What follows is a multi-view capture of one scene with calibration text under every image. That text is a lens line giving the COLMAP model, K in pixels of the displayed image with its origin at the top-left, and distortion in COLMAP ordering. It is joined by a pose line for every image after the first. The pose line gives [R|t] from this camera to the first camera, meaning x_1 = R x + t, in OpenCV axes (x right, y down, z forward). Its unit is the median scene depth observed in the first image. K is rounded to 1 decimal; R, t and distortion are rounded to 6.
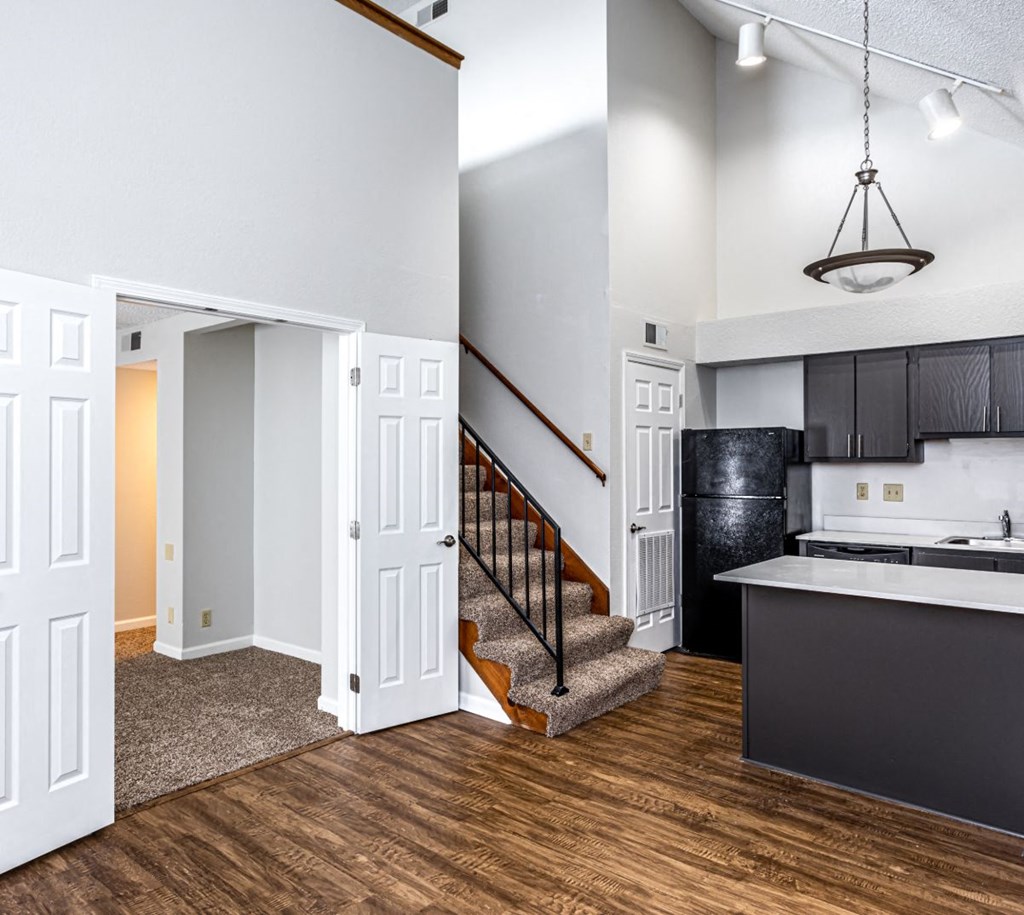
lens RADIAL K [[740.6, 0, 512.0], [0, 740.6, 457.5], [0, 0, 1]] dist [-0.002106, -0.001939]
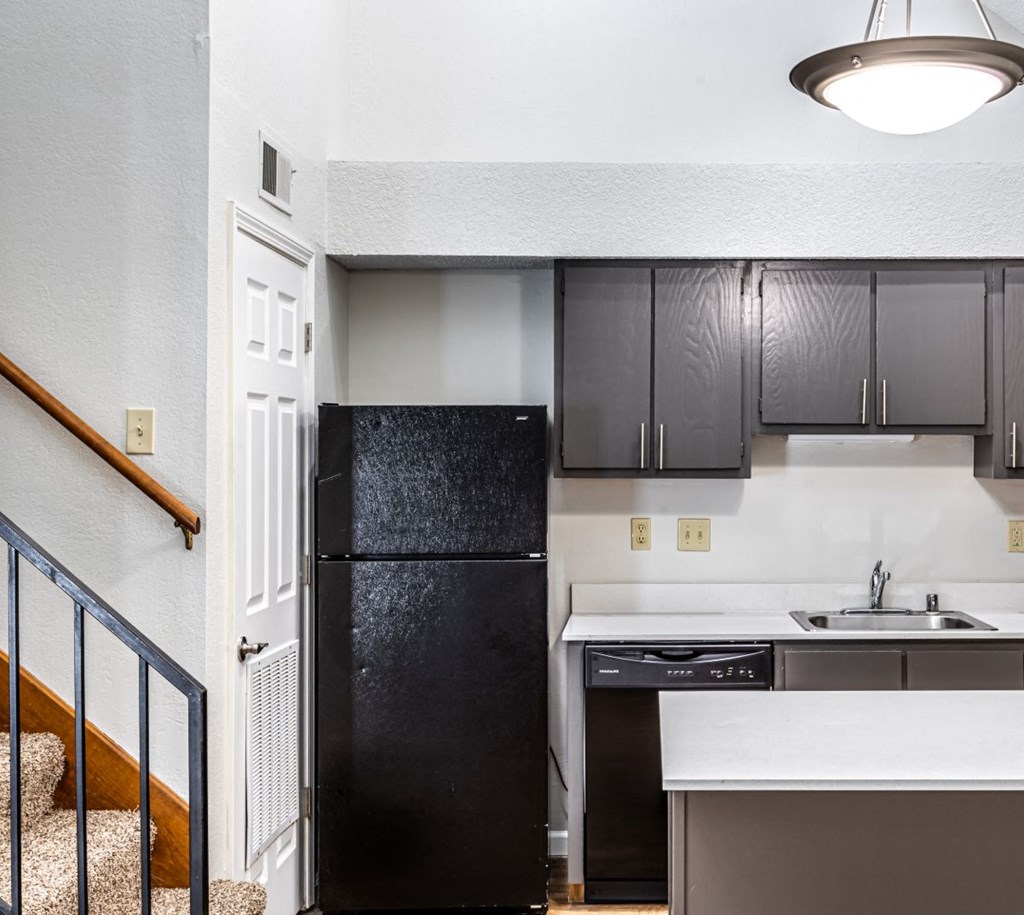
lens RADIAL K [[1319.7, 0, 512.0], [0, 1319.7, 457.5], [0, 0, 1]] dist [-0.013719, 0.430809]
pose [[0.760751, -0.002993, 0.649037, -0.189795], [-0.007197, 0.999889, 0.013047, -0.018487], [-0.649004, -0.014597, 0.760645, 0.361987]]
